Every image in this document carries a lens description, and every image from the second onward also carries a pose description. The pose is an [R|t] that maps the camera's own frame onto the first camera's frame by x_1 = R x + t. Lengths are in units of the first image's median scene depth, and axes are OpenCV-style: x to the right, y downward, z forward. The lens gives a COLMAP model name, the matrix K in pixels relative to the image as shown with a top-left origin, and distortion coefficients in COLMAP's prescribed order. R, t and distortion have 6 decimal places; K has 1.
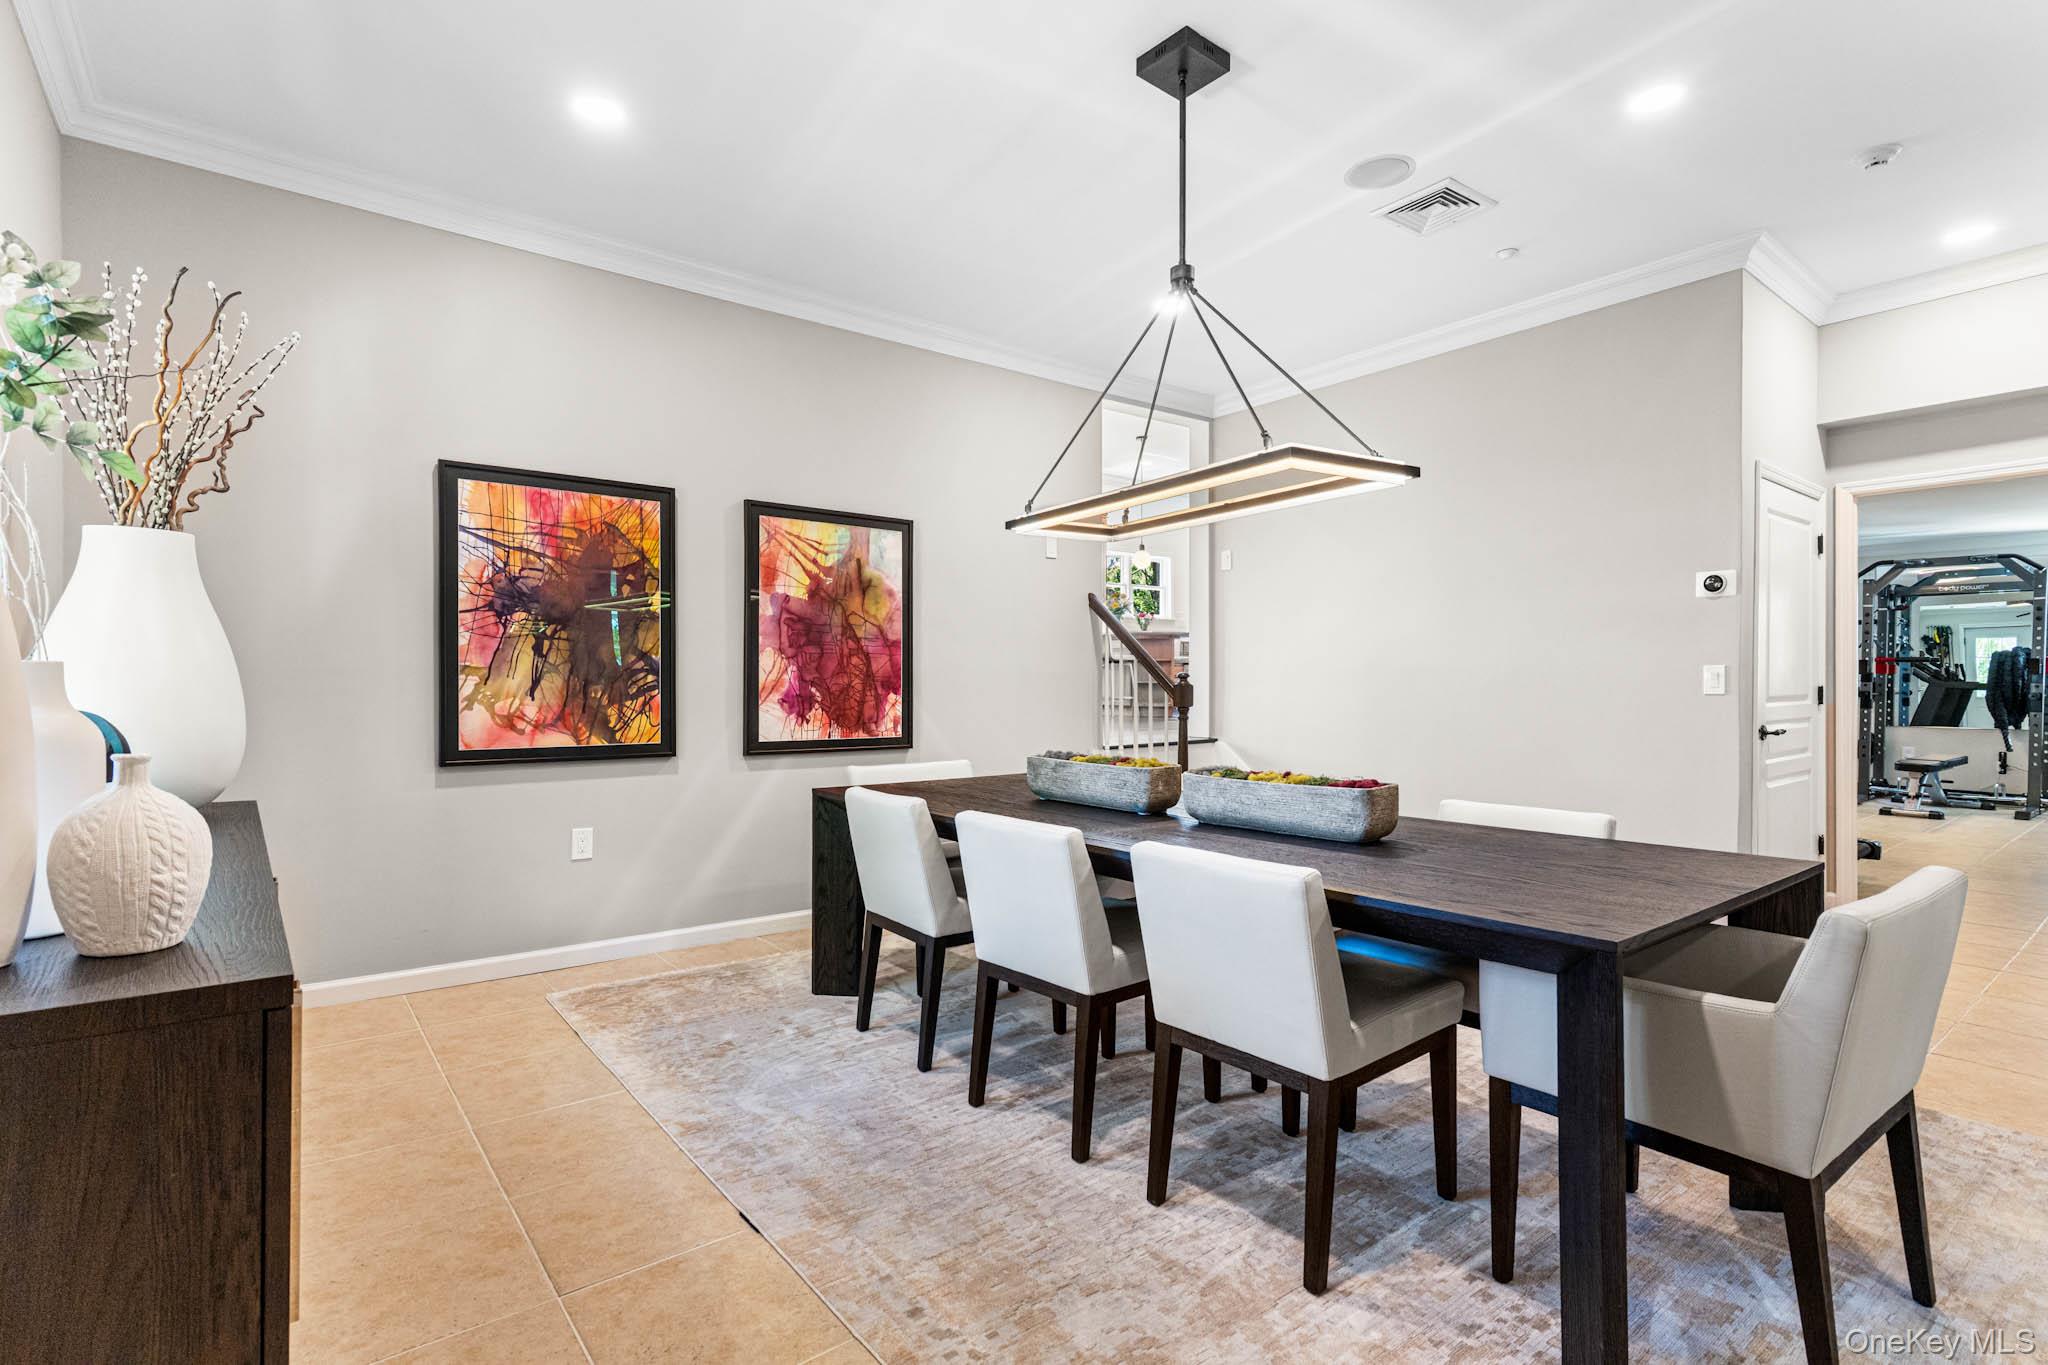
lens RADIAL K [[986.5, 0, 1023.8], [0, 986.5, 684.6], [0, 0, 1]] dist [-0.003926, -0.000507]
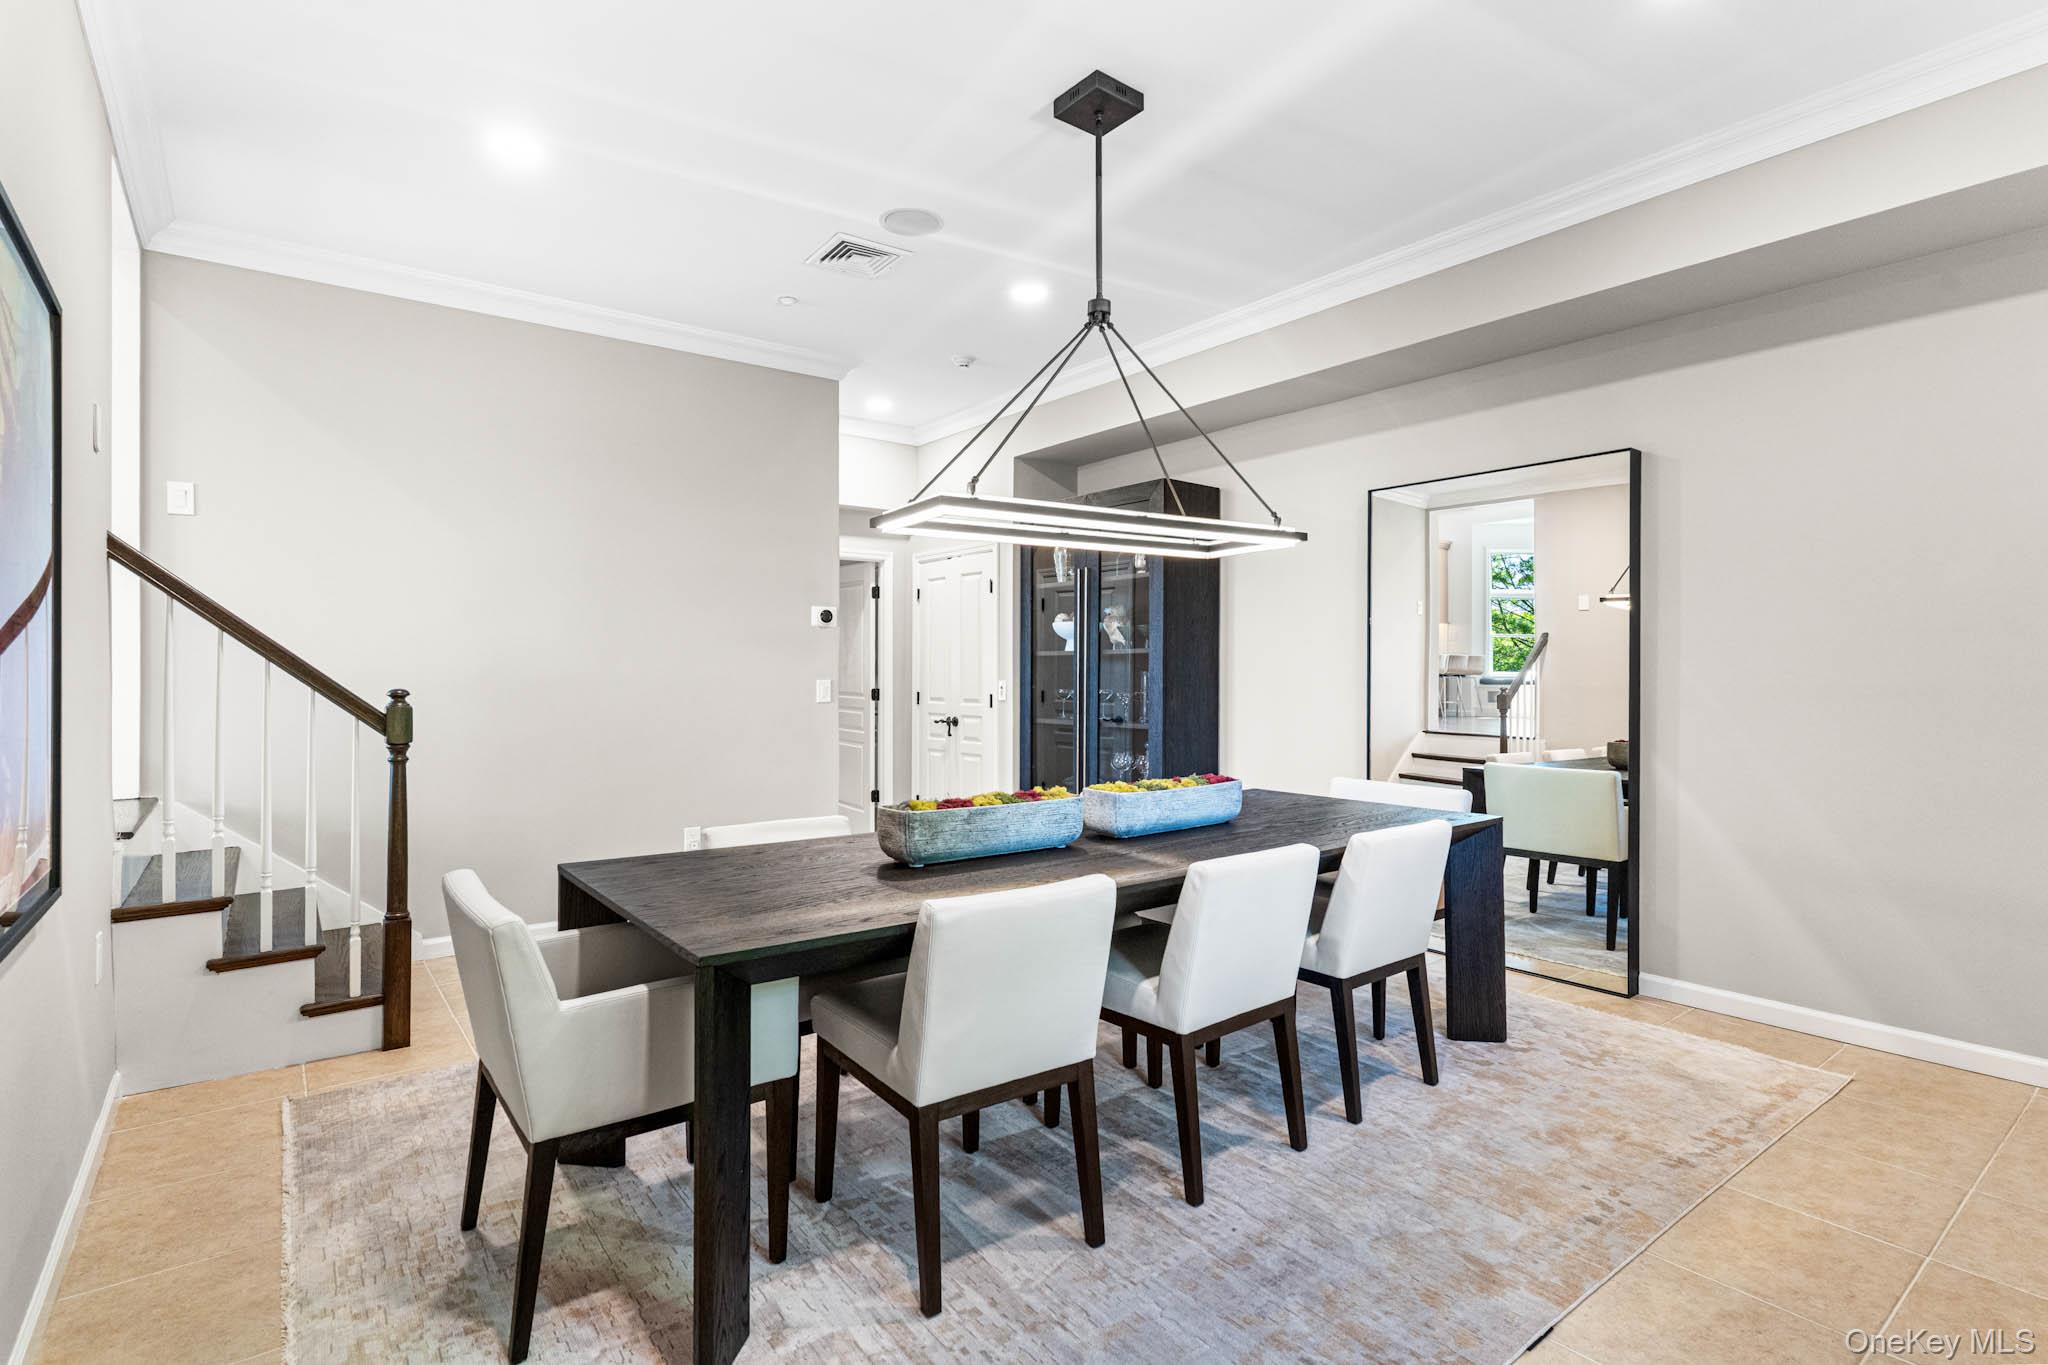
lens RADIAL K [[986.5, 0, 1022.6], [0, 986.5, 674.0], [0, 0, 1]] dist [-0.003926, -0.000507]
pose [[0.016881, 0.004136, 0.999849, -0.764612], [0.004784, 0.999980, -0.004217, -0.027768], [-0.999846, 0.004855, 0.016860, 0.949702]]
